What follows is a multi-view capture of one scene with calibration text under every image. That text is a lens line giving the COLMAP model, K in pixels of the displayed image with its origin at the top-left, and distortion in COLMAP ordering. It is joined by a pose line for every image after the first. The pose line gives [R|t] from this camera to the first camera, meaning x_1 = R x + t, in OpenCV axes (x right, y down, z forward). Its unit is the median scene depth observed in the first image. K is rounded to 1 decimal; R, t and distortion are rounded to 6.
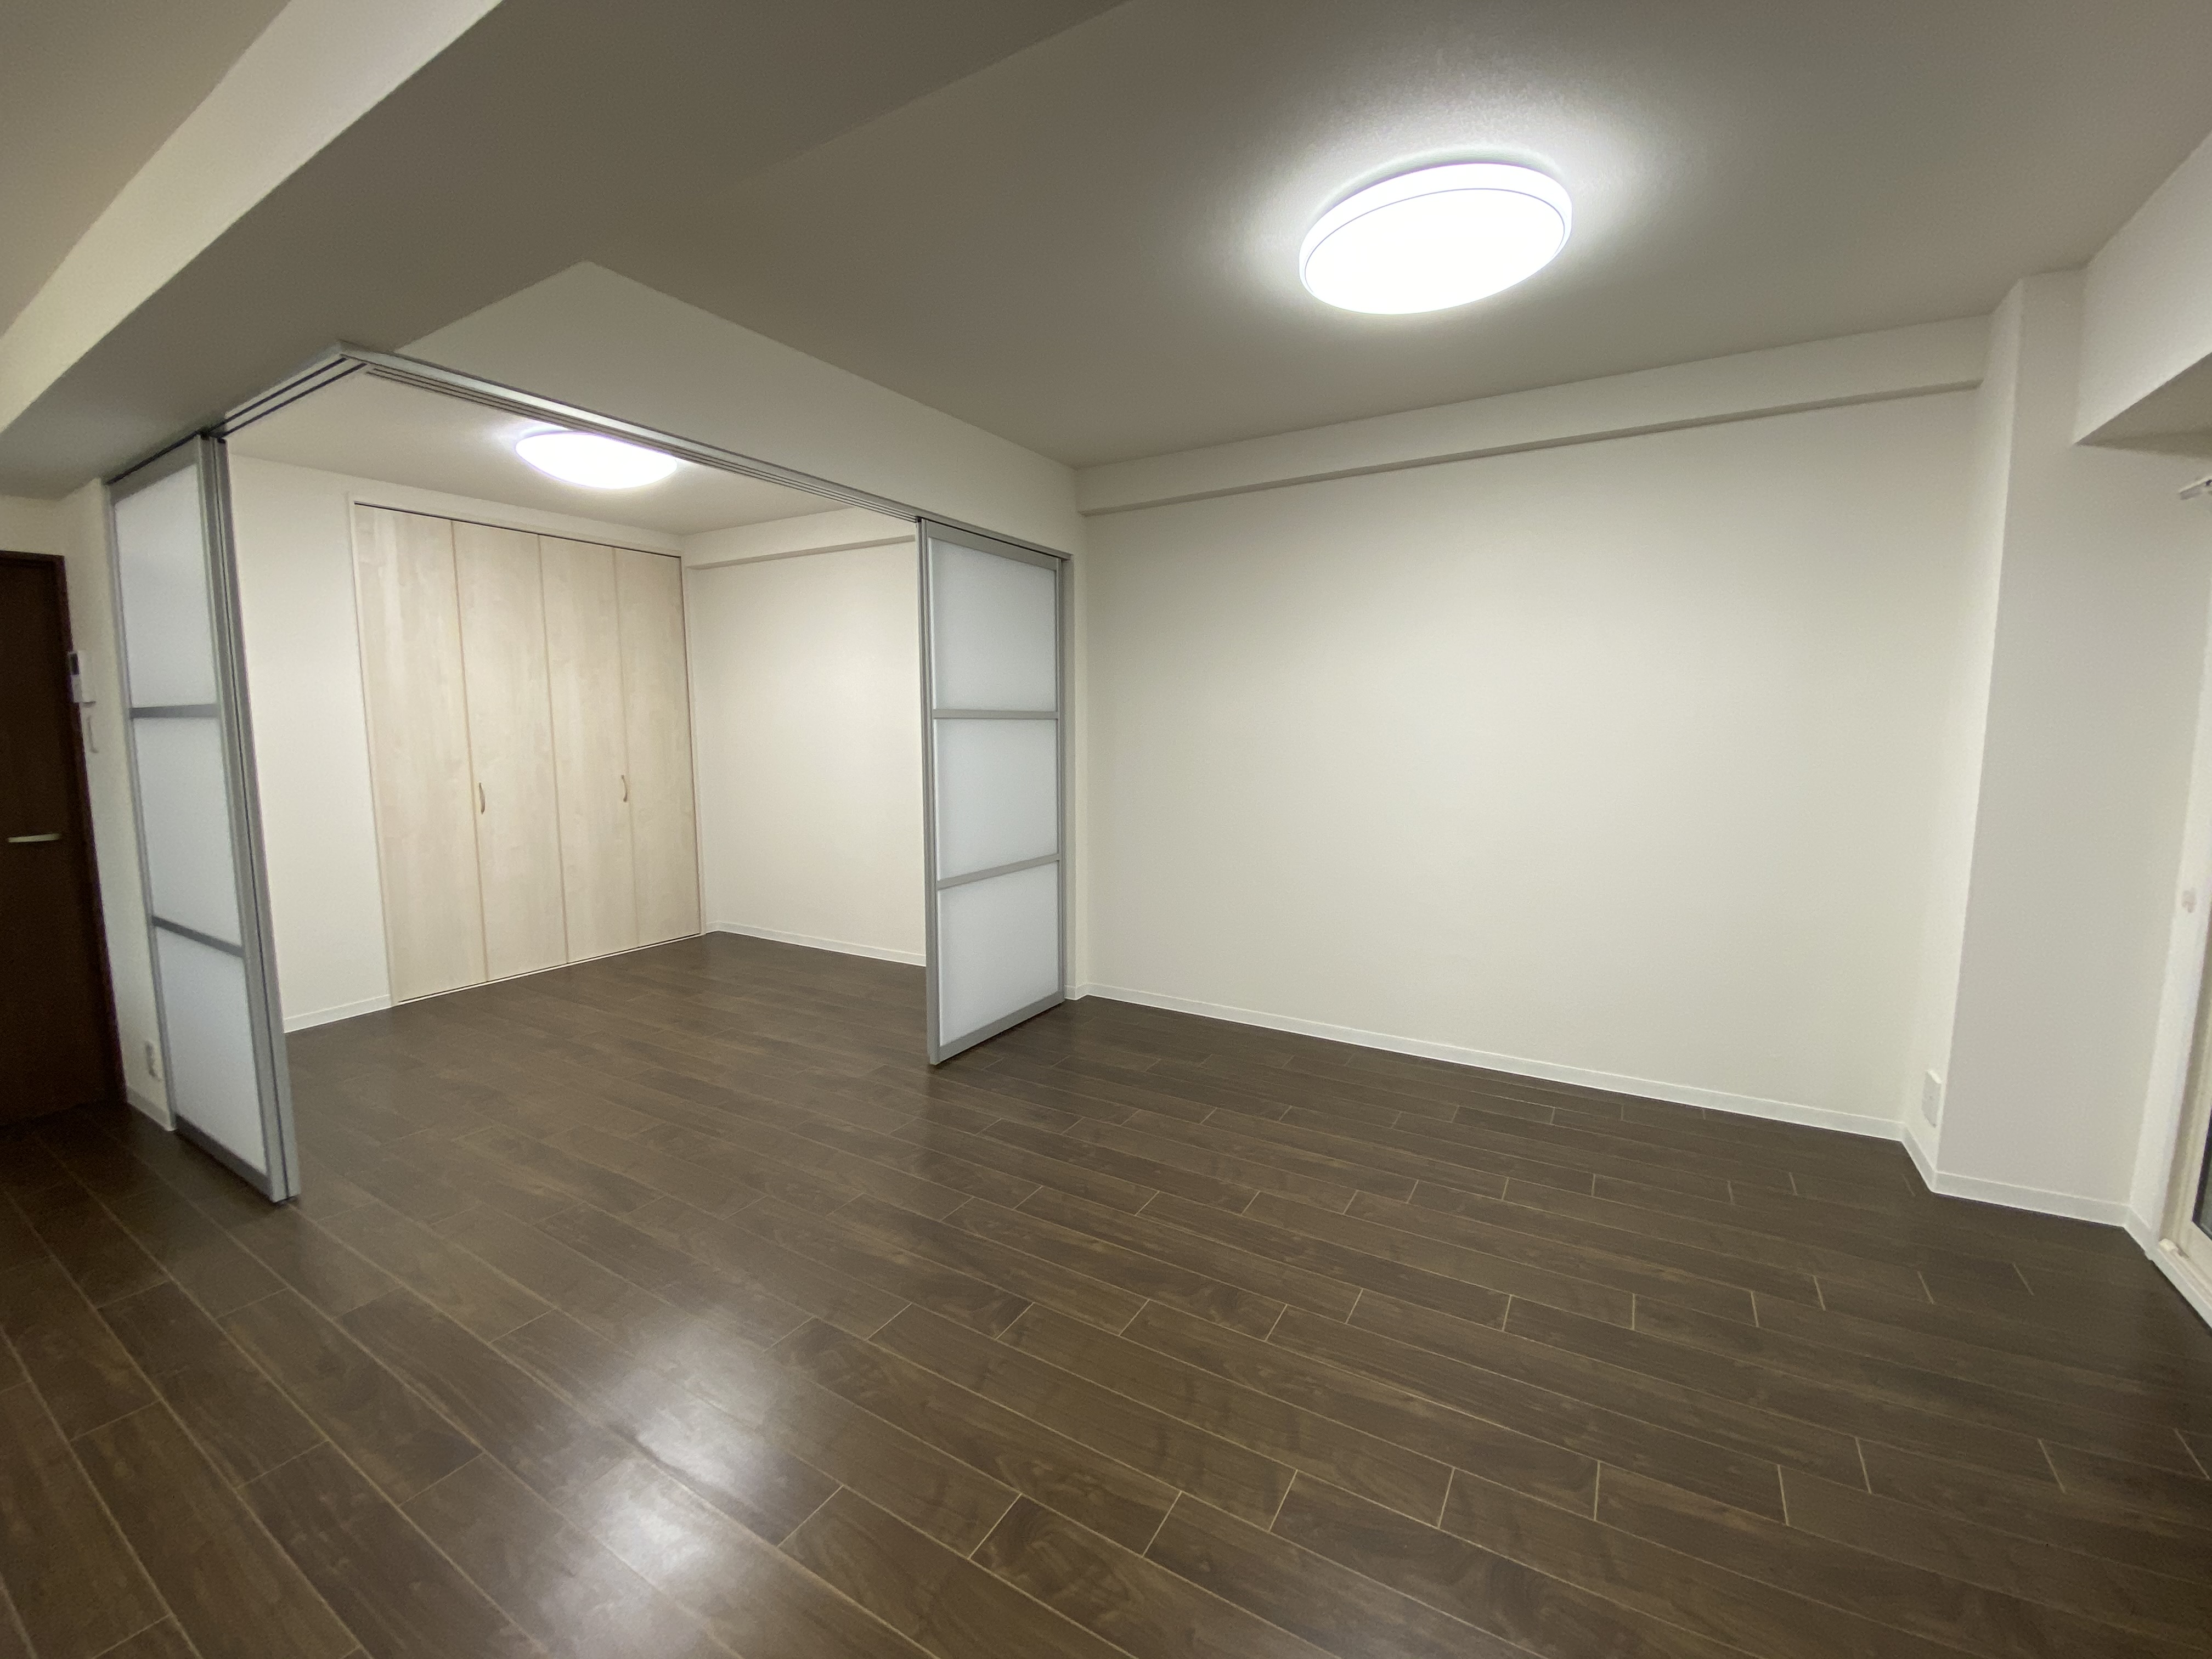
lens RADIAL K [[916.4, 0, 1106.0], [0, 916.4, 829.5], [0, 0, 1]] dist [0.022386, -0.023119]
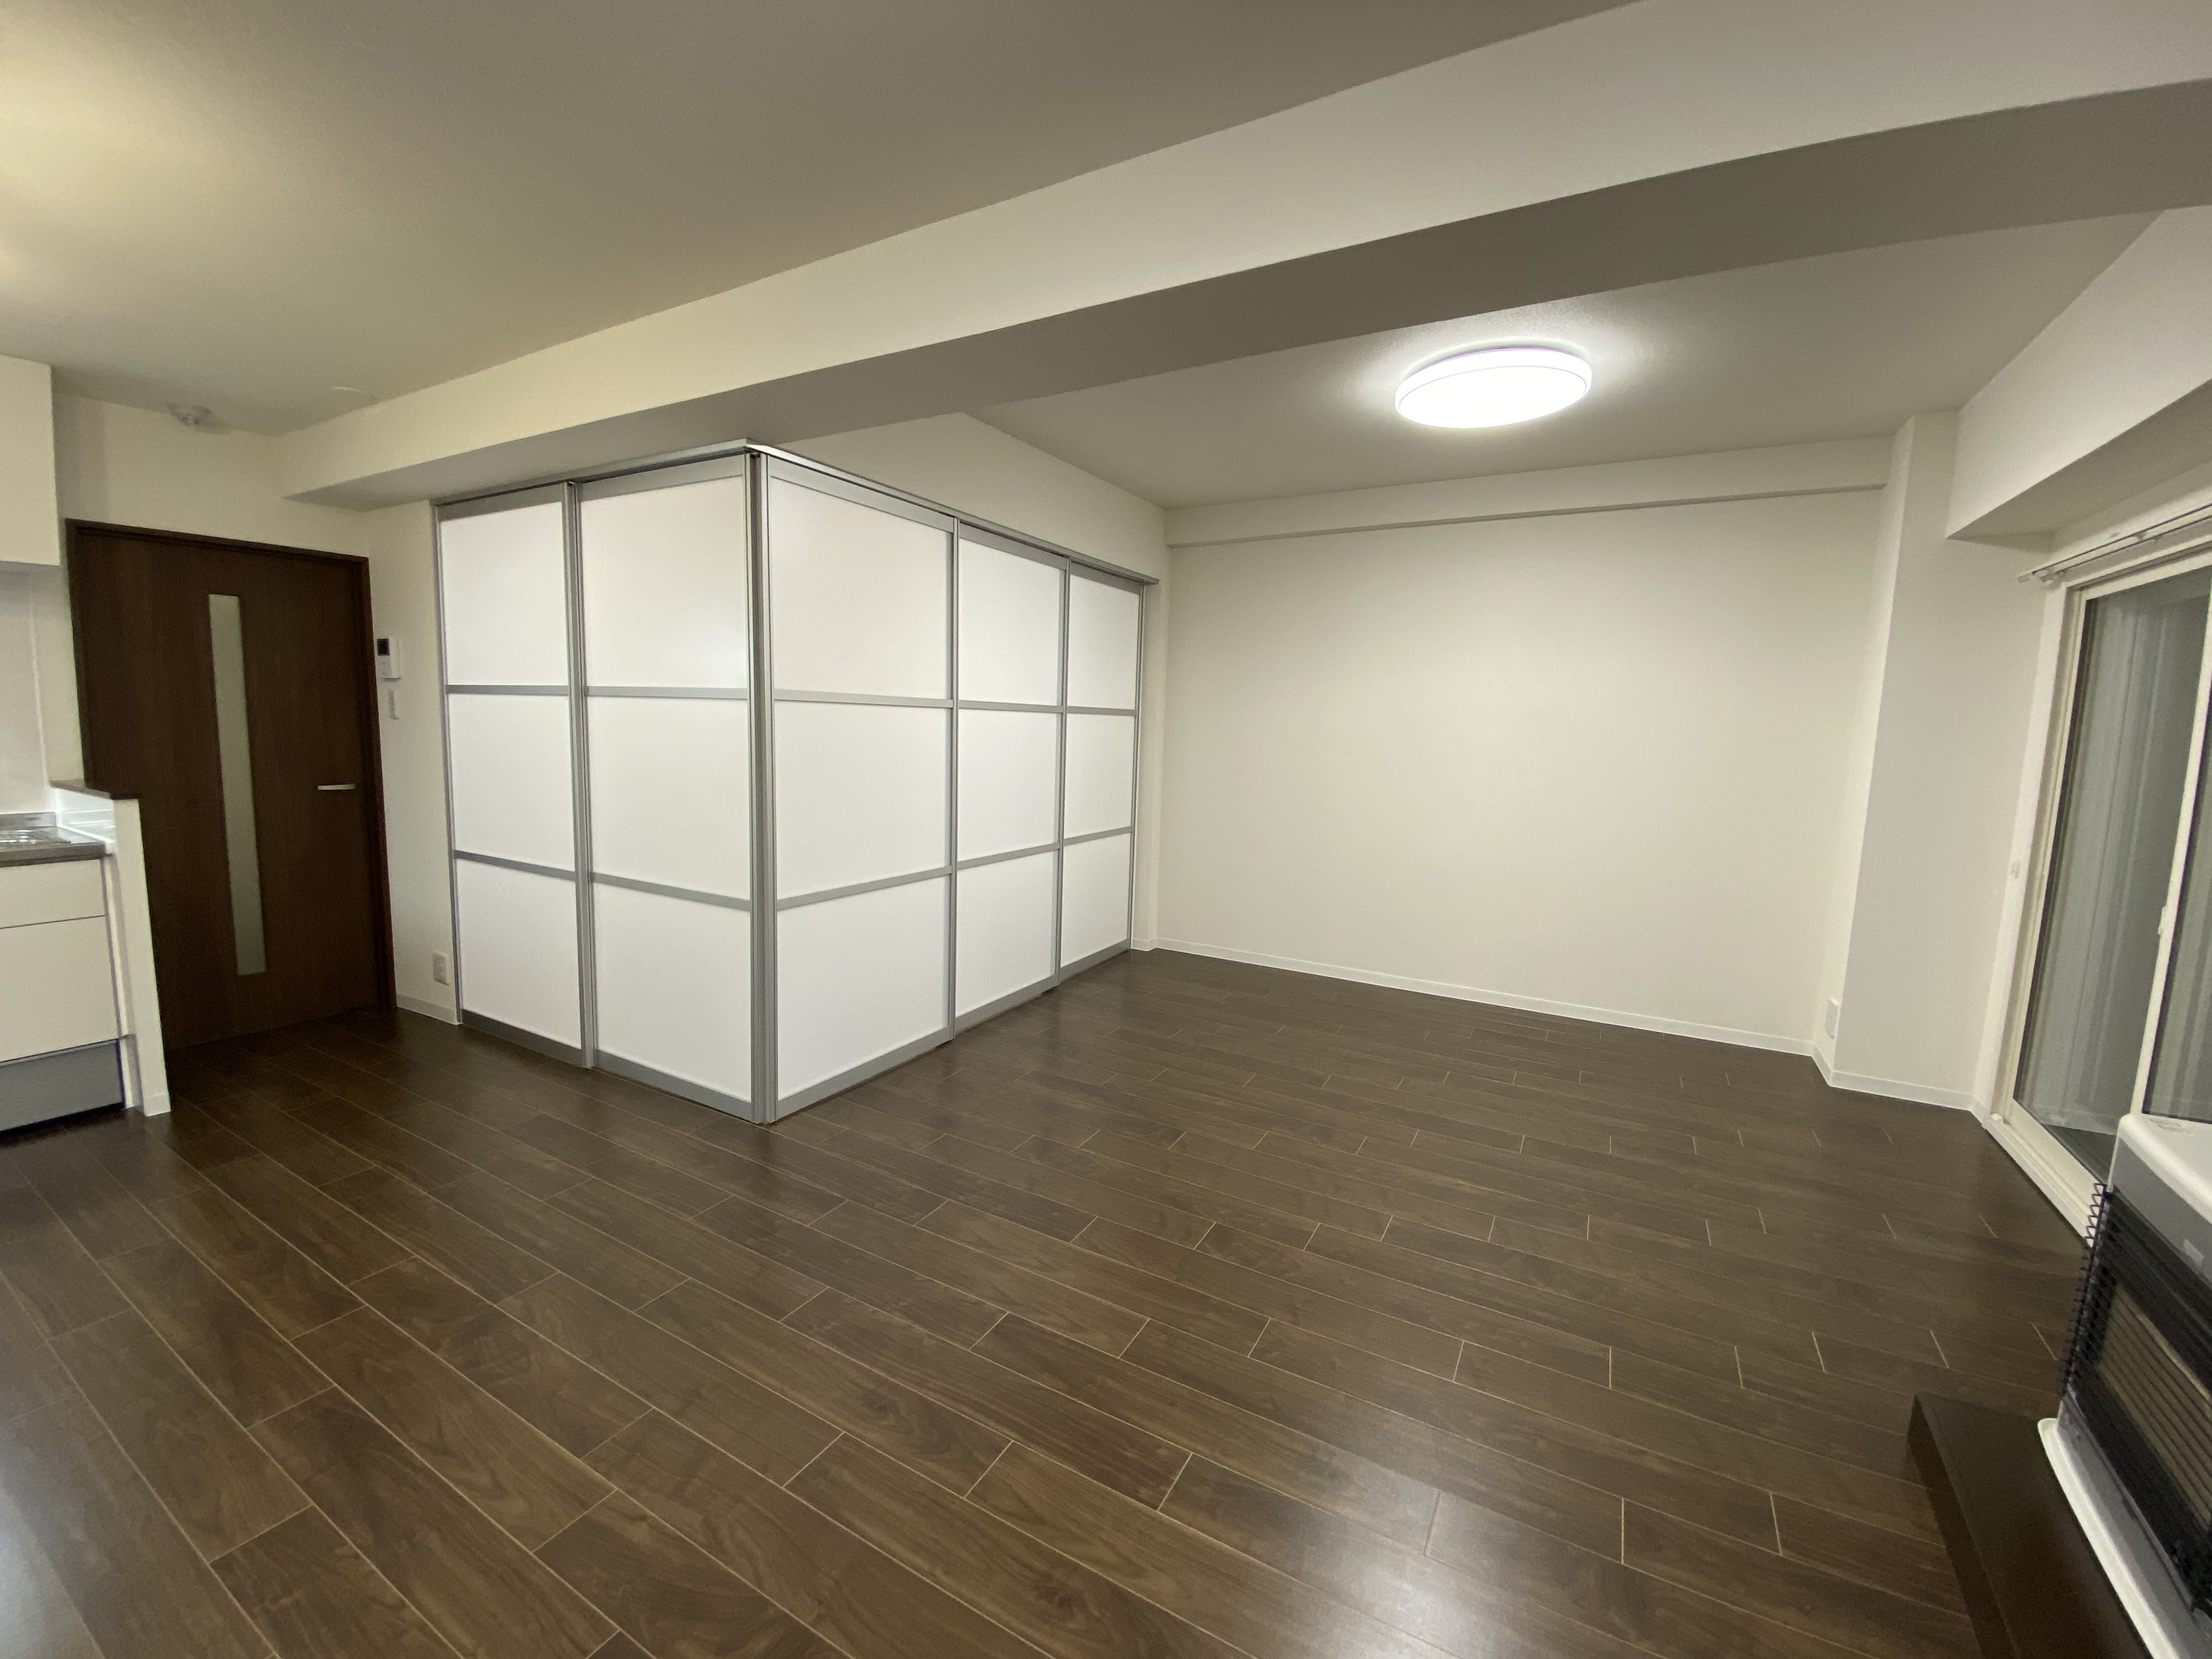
lens RADIAL K [[916.4, 0, 1106.0], [0, 916.4, 829.5], [0, 0, 1]] dist [0.022386, -0.023119]
pose [[0.999362, 0.026374, 0.024072, -0.206117], [-0.026507, 0.999635, 0.005236, 0.039750], [-0.023925, -0.005871, 0.999697, -0.327708]]
